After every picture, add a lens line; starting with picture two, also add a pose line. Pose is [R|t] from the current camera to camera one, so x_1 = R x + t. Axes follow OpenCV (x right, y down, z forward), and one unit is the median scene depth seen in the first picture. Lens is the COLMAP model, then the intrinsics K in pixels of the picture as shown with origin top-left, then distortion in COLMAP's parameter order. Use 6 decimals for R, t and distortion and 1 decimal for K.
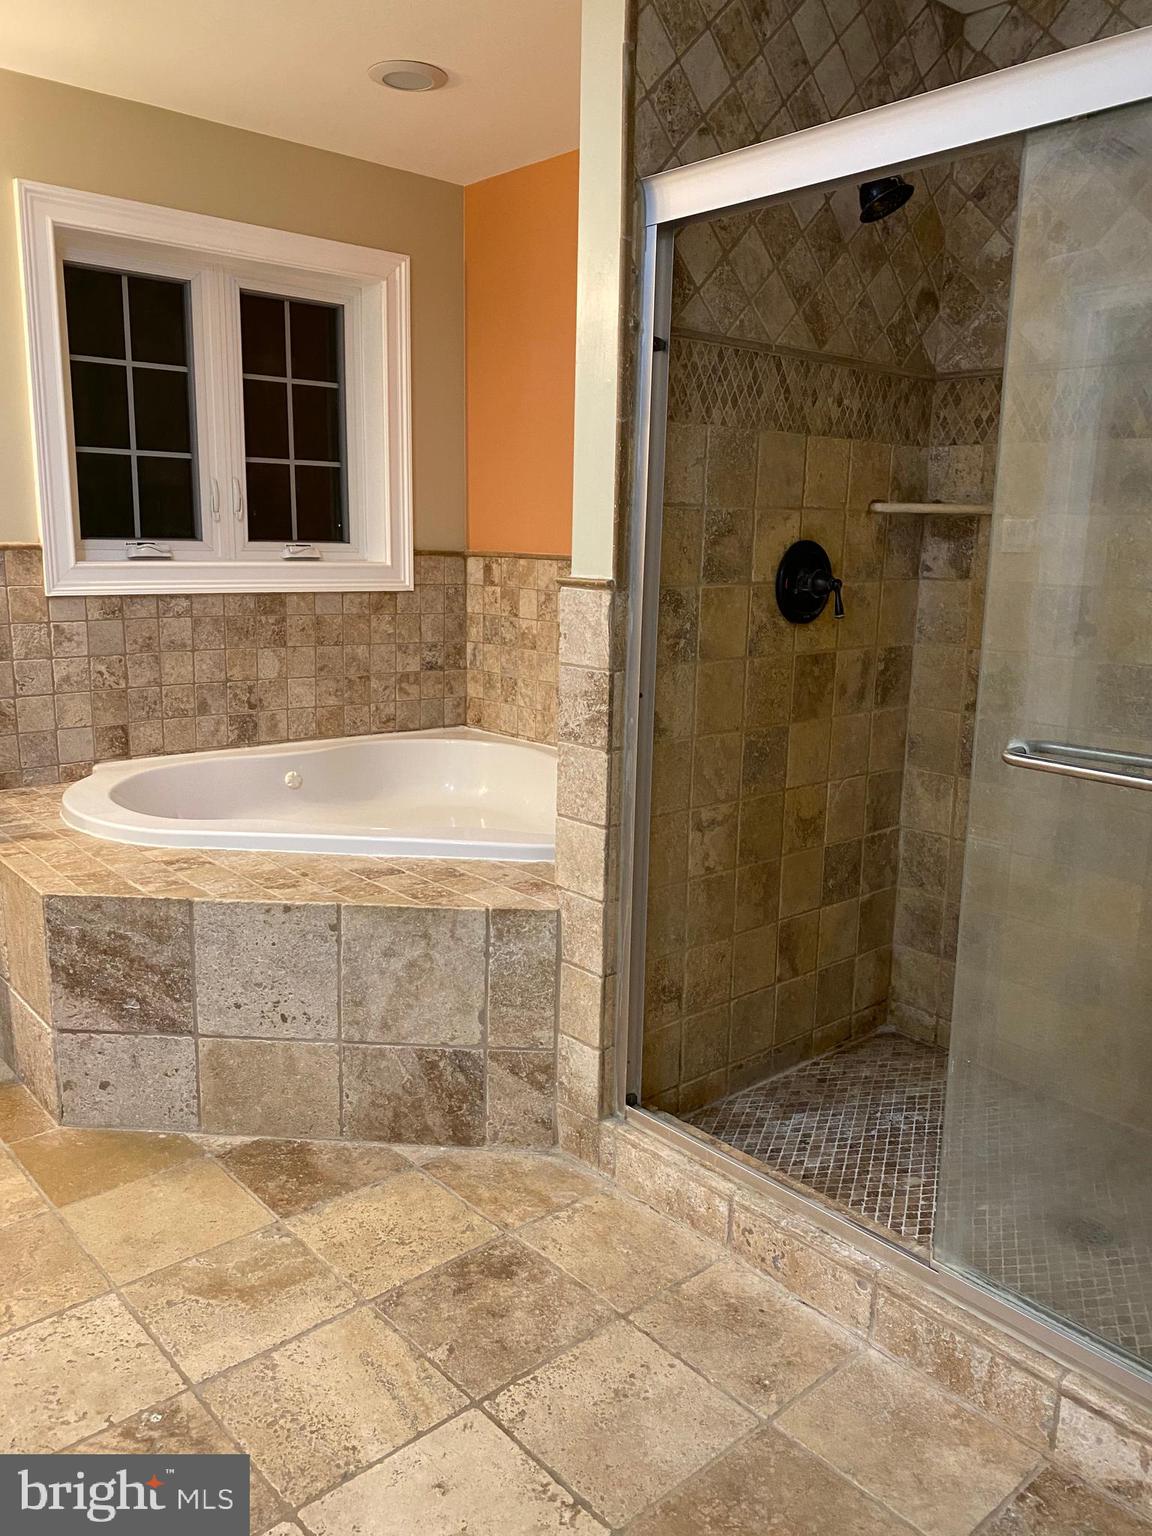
lens RADIAL K [[1173.2, 0, 573.8], [0, 1173.2, 766.0], [0, 0, 1]] dist [0.028628, -0.023875]
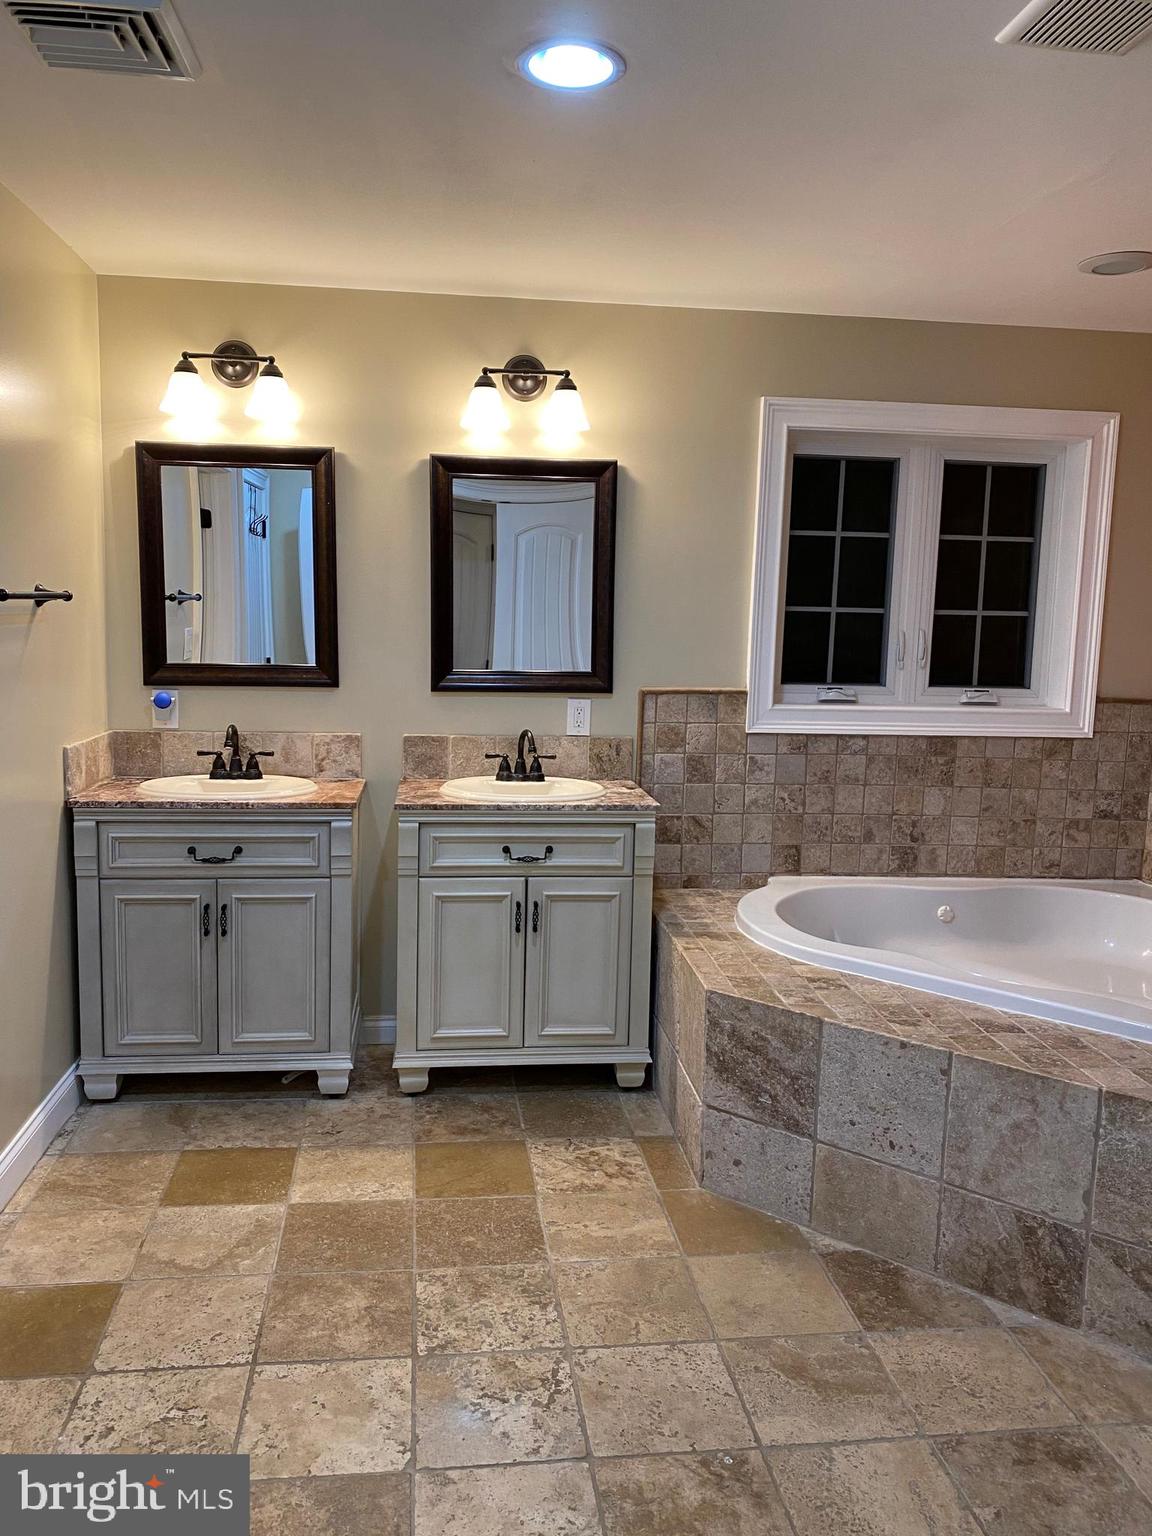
lens RADIAL K [[1173.2, 0, 564.2], [0, 1173.2, 764.9], [0, 0, 1]] dist [0.028628, -0.023875]
pose [[0.826230, 0.077314, -0.558003, 0.081782], [-0.121280, 0.991722, -0.042170, -0.050065], [0.550124, 0.102517, 0.828767, -0.101991]]
